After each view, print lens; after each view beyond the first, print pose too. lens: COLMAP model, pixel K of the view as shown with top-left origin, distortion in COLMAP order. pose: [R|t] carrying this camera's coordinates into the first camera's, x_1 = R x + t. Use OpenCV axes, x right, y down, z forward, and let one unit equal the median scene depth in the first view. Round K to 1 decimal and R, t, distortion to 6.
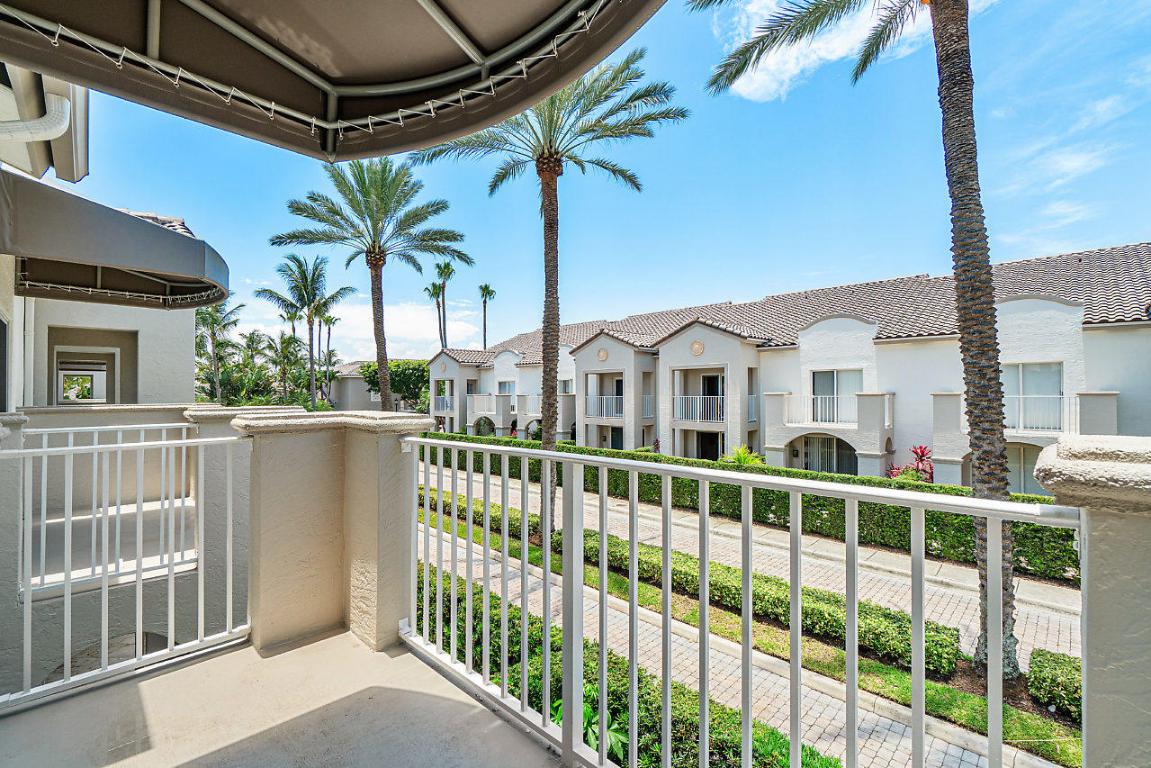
lens RADIAL K [[498.0, 0, 574.1], [0, 498.0, 388.5], [0, 0, 1]] dist [-0.009239, -0.000169]
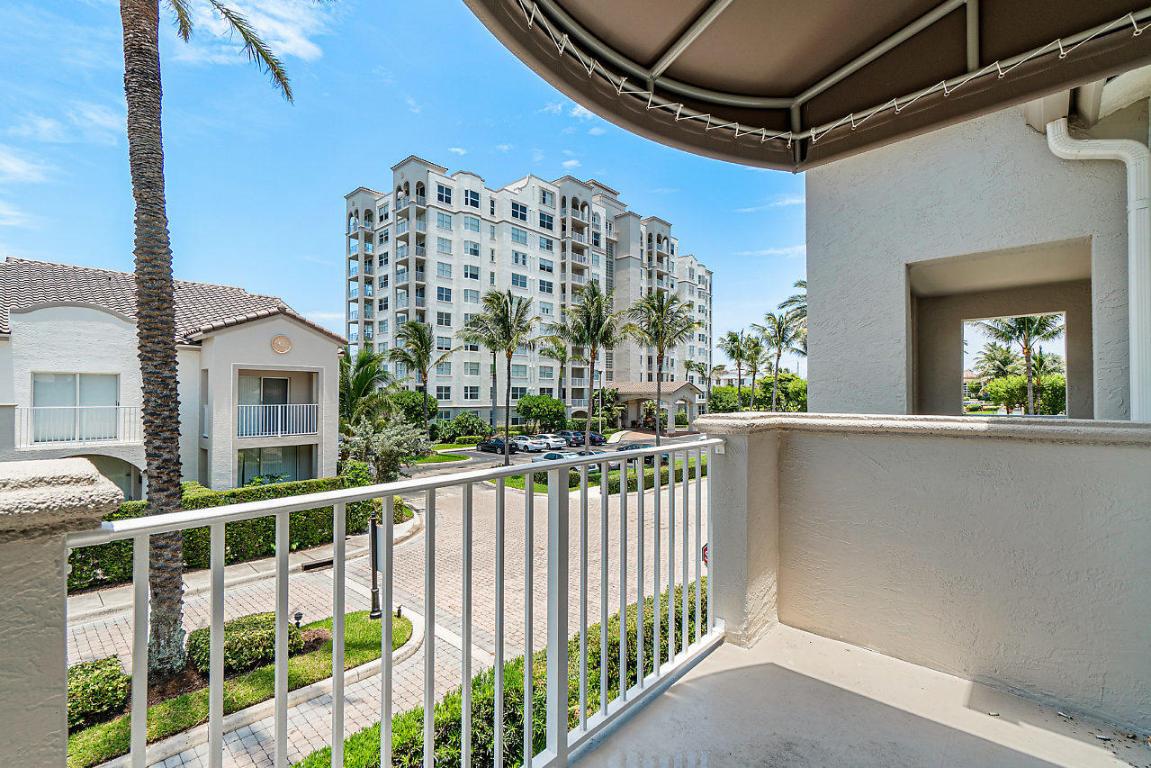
lens RADIAL K [[498.0, 0, 554.4], [0, 498.0, 389.5], [0, 0, 1]] dist [-0.009239, -0.000169]
pose [[-0.032485, 0.021799, 0.999234, -0.220491], [-0.002025, 0.999759, -0.021876, 0.002528], [-0.999470, -0.002734, -0.032433, 0.231091]]
